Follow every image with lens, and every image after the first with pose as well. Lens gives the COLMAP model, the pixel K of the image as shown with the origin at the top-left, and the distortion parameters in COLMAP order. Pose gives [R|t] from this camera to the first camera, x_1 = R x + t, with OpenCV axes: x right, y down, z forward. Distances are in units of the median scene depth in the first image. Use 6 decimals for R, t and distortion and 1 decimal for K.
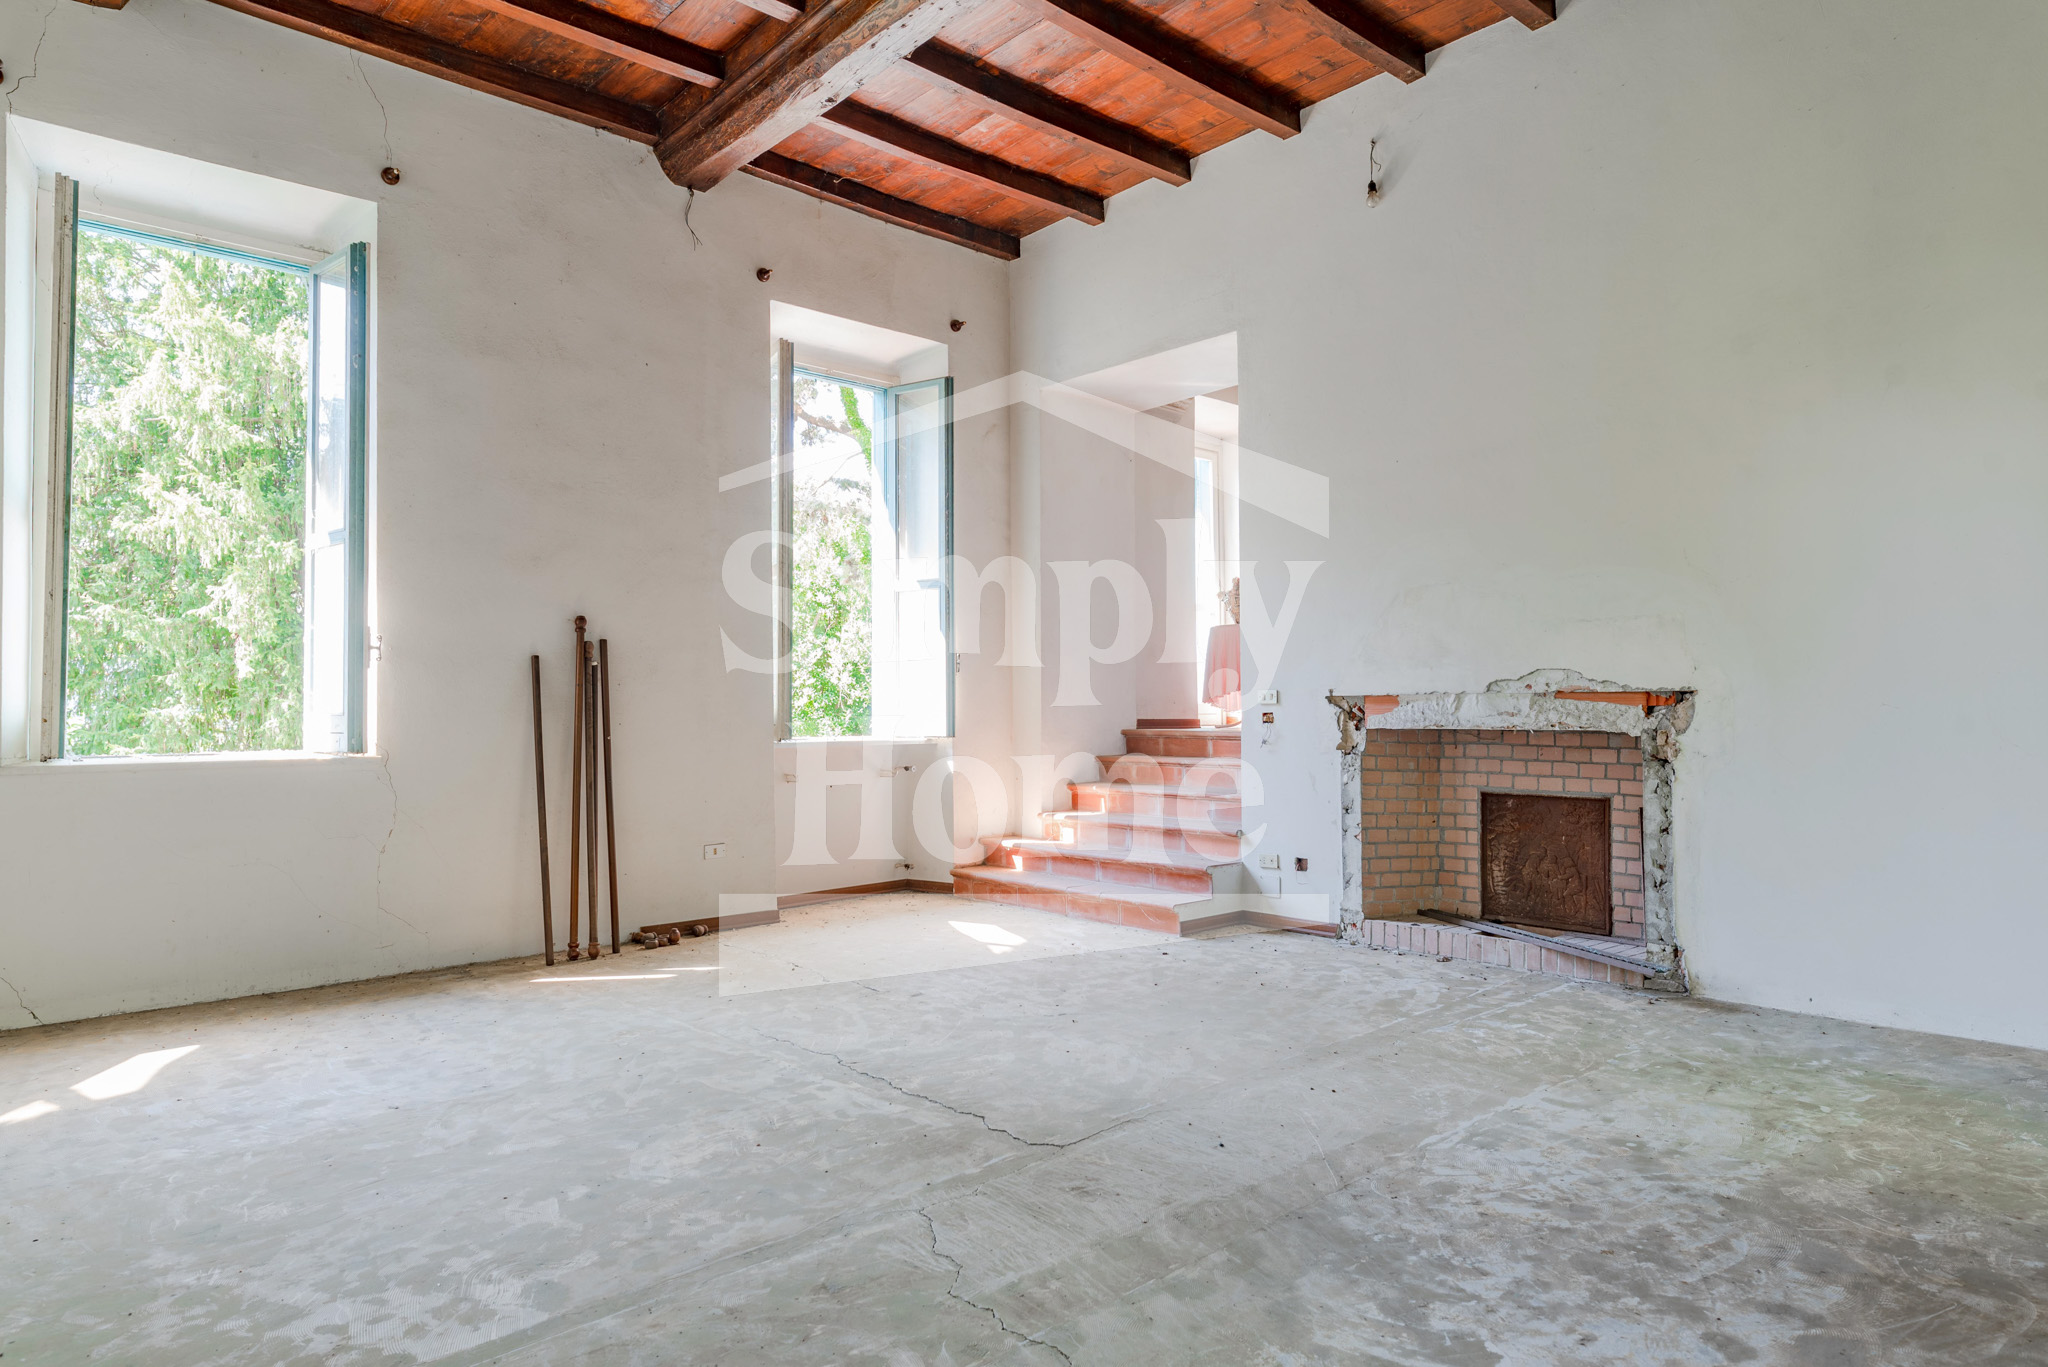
lens RADIAL K [[1187.7, 0, 1024.0], [0, 1187.7, 683.5], [0, 0, 1]] dist [0.000746, -0.001194]
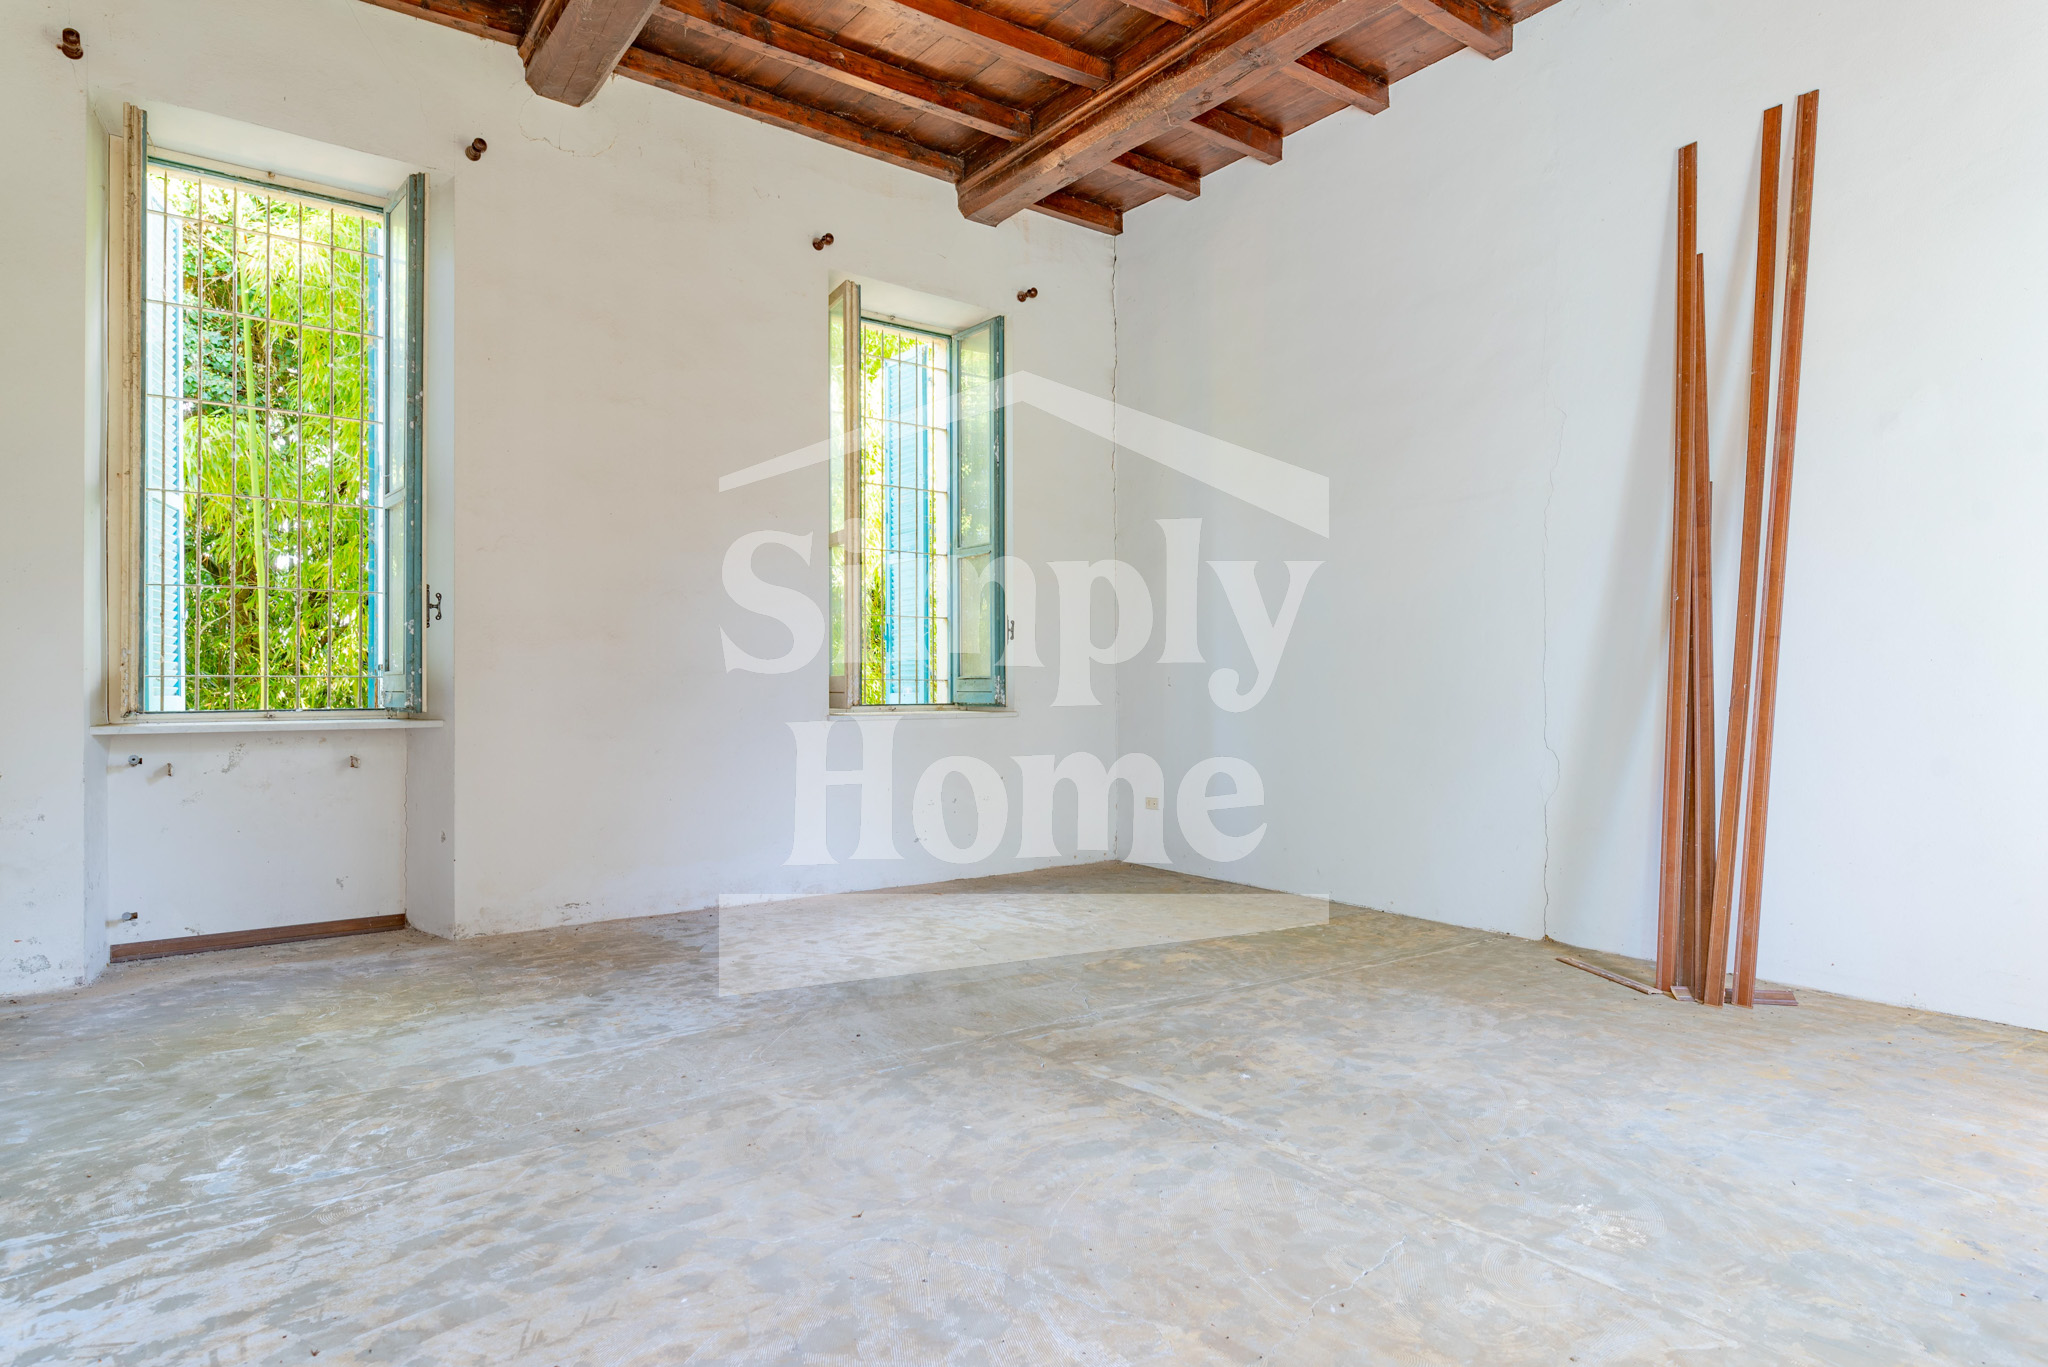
lens RADIAL K [[1187.7, 0, 1024.0], [0, 1187.7, 683.5], [0, 0, 1]] dist [0.000746, -0.001194]
pose [[-0.993230, 0.009165, 0.115804, -0.144664], [0.006659, 0.999736, -0.022005, 0.043366], [-0.115975, -0.021085, -0.993028, 2.077472]]
